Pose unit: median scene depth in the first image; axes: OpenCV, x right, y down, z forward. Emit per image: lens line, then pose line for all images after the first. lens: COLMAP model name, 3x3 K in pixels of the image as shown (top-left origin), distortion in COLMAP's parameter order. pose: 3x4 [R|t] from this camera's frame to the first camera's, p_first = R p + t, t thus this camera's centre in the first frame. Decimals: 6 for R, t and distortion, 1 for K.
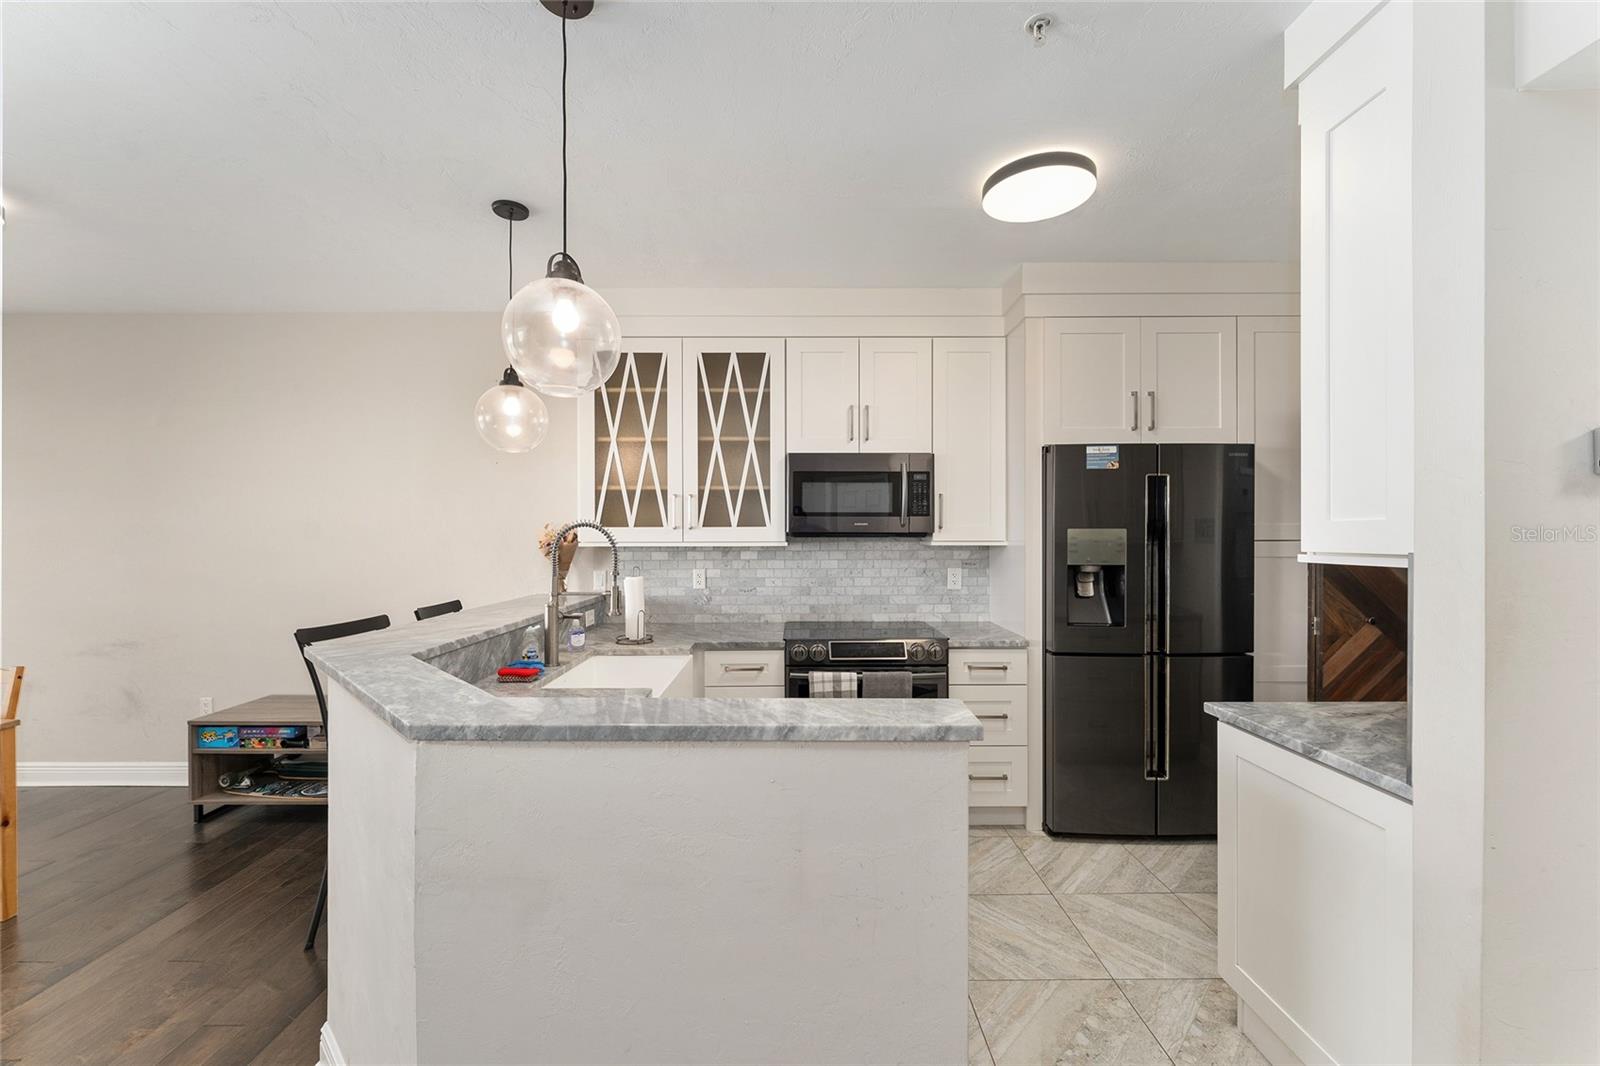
lens RADIAL K [[638.7, 0, 797.1], [0, 638.7, 536.4], [0, 0, 1]] dist [0.000366, -0.000137]
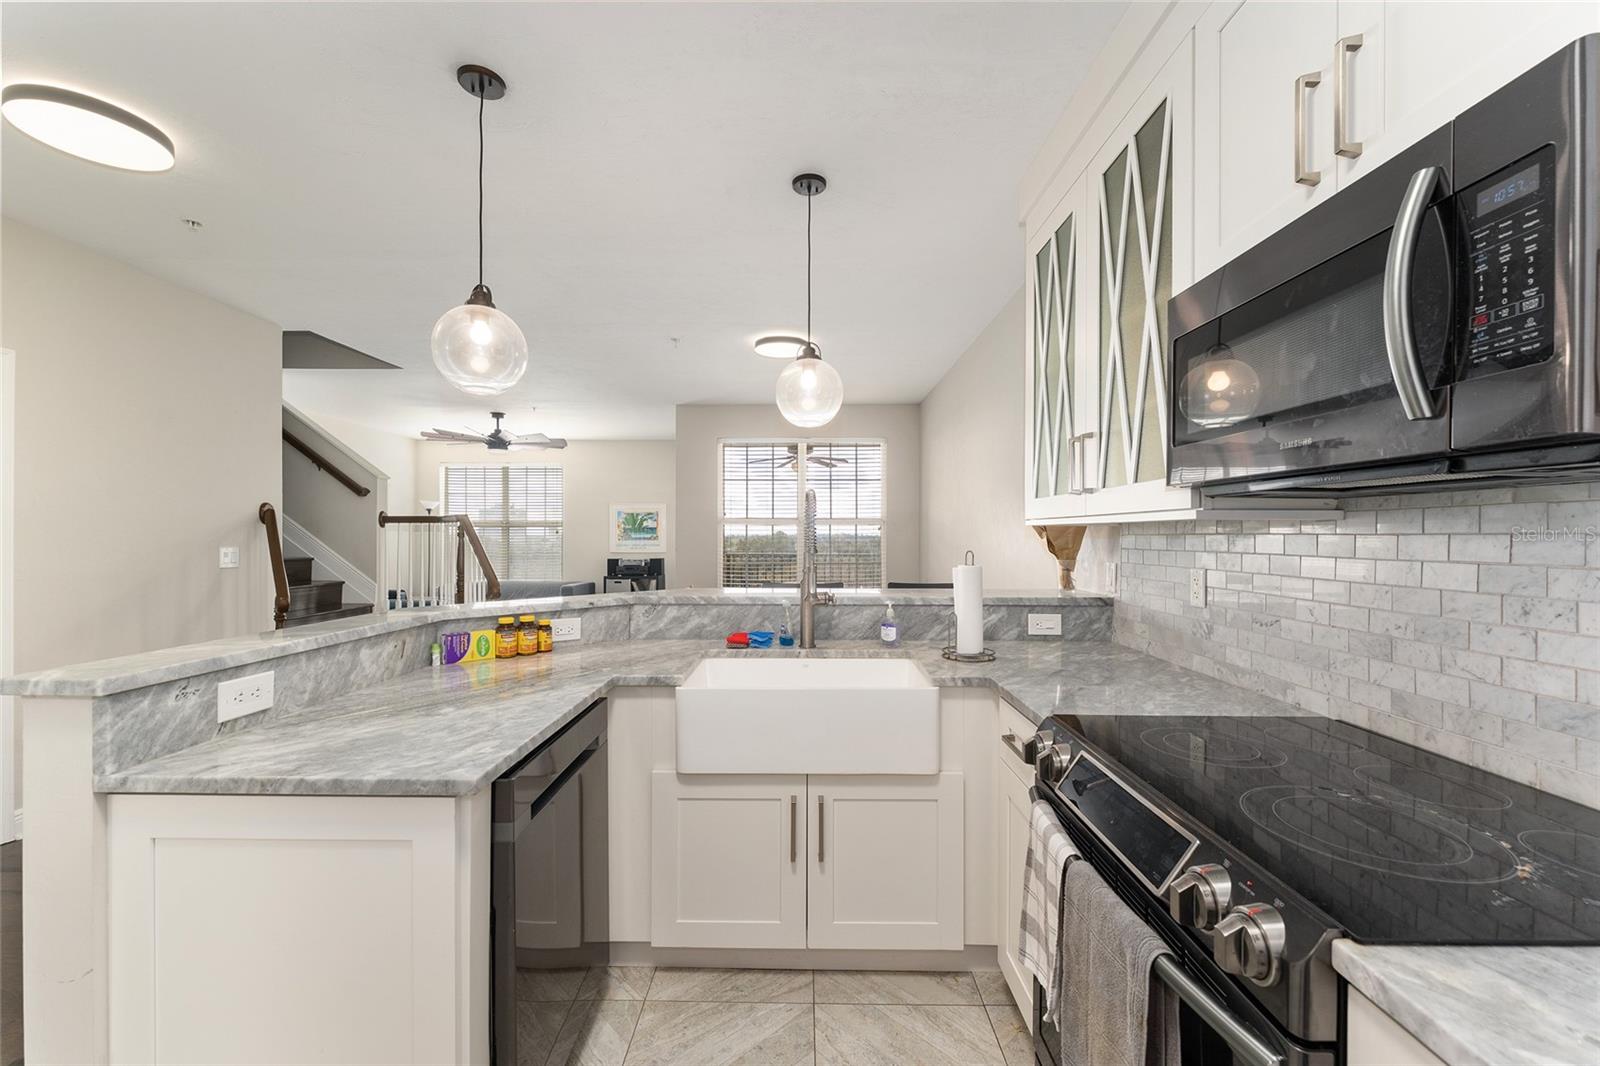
lens RADIAL K [[642.0, 0, 797.8], [0, 642.0, 537.0], [0, 0, 1]] dist [-0.000885, -0.000291]
pose [[-0.018872, 0.007918, -0.999791, 0.413096], [-0.006304, 0.999948, 0.008038, 0.025319], [0.999802, 0.006454, -0.018821, 0.749570]]
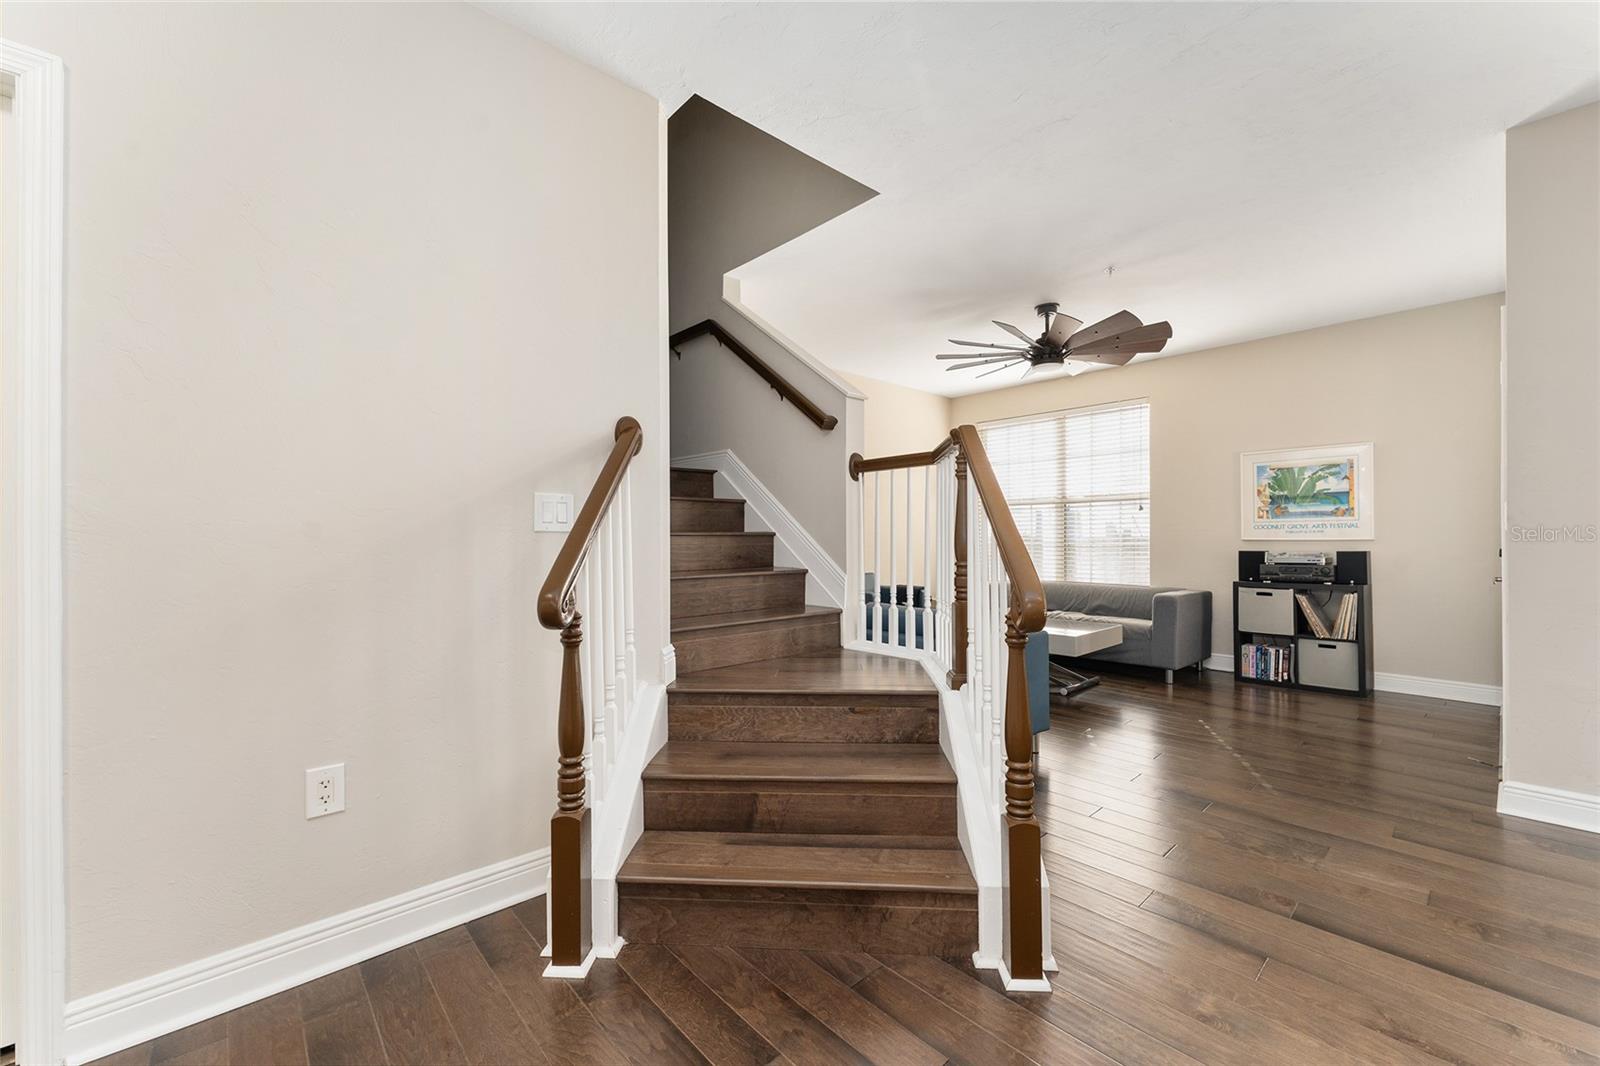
lens RADIAL K [[638.7, 0, 797.1], [0, 638.7, 536.4], [0, 0, 1]] dist [0.000366, -0.000137]
pose [[-0.742450, 0.006338, -0.669872, -0.483767], [0.002907, 0.999976, 0.006239, 0.097798], [0.669895, 0.002685, -0.742451, 0.320180]]
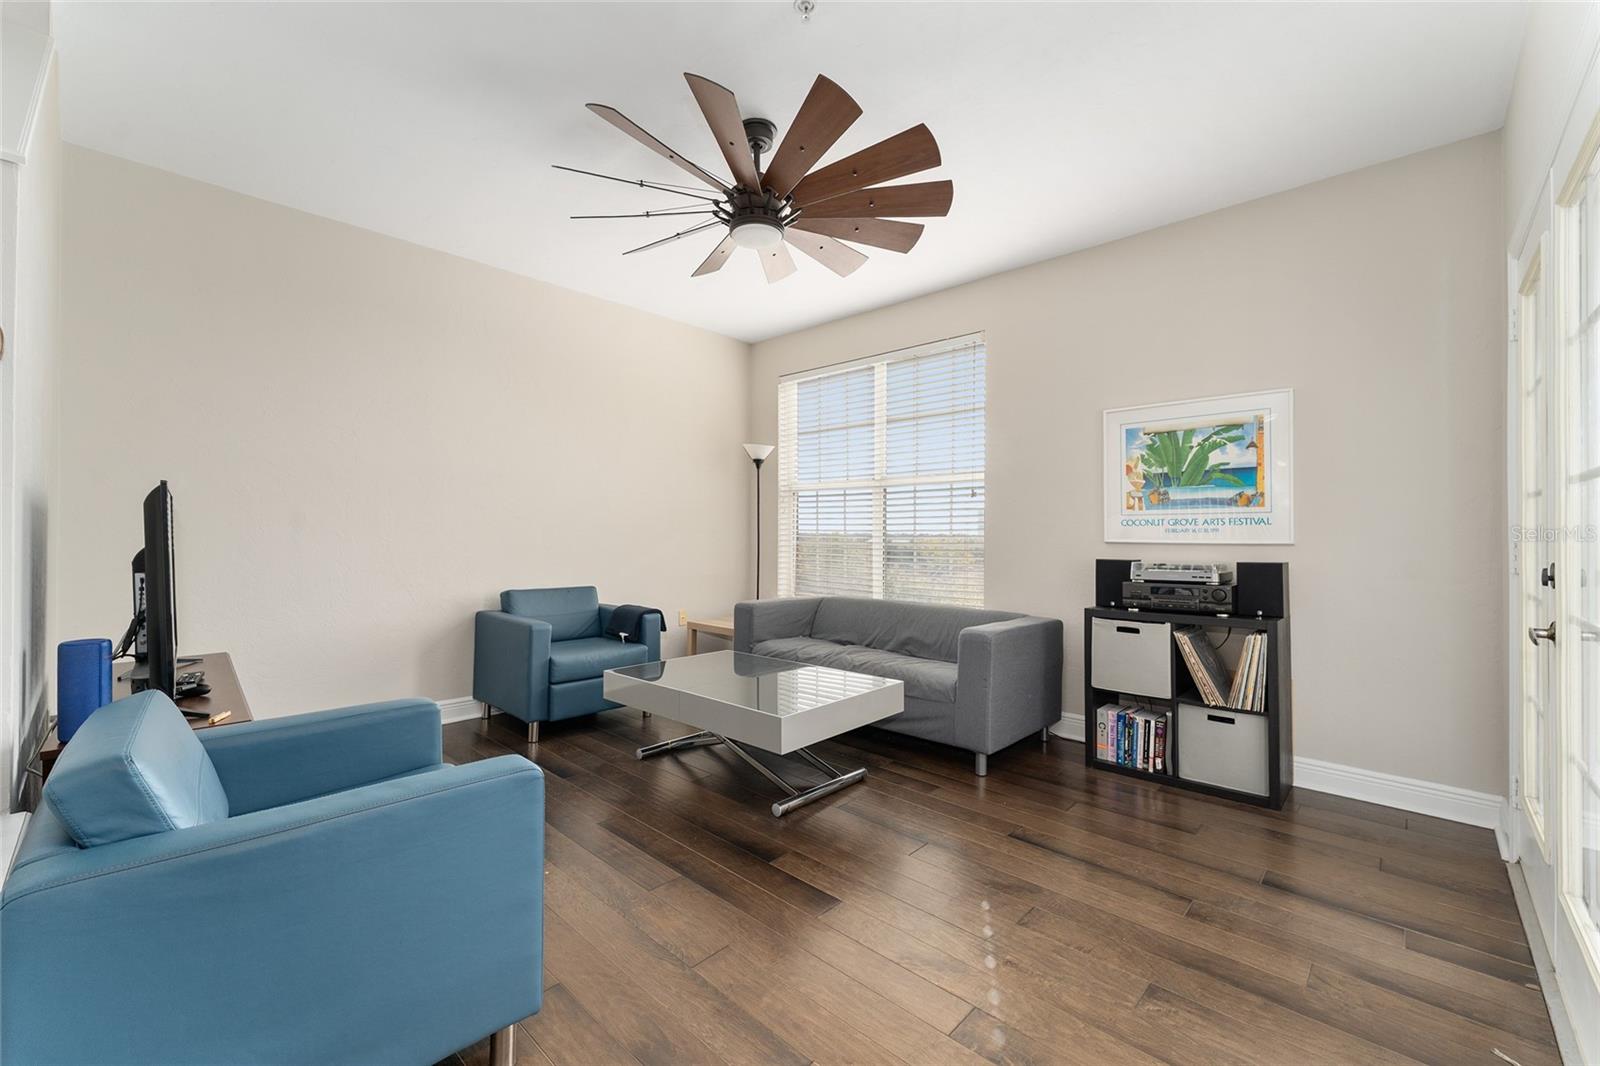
lens RADIAL K [[645.3, 0, 797.1], [0, 645.3, 527.7], [0, 0, 1]] dist [0.001701, 0.000236]
pose [[-0.686151, -0.003828, -0.727449, -1.247296], [-0.005542, 0.999985, -0.000035, 0.099044], [0.727438, 0.004008, -0.686162, 0.240340]]
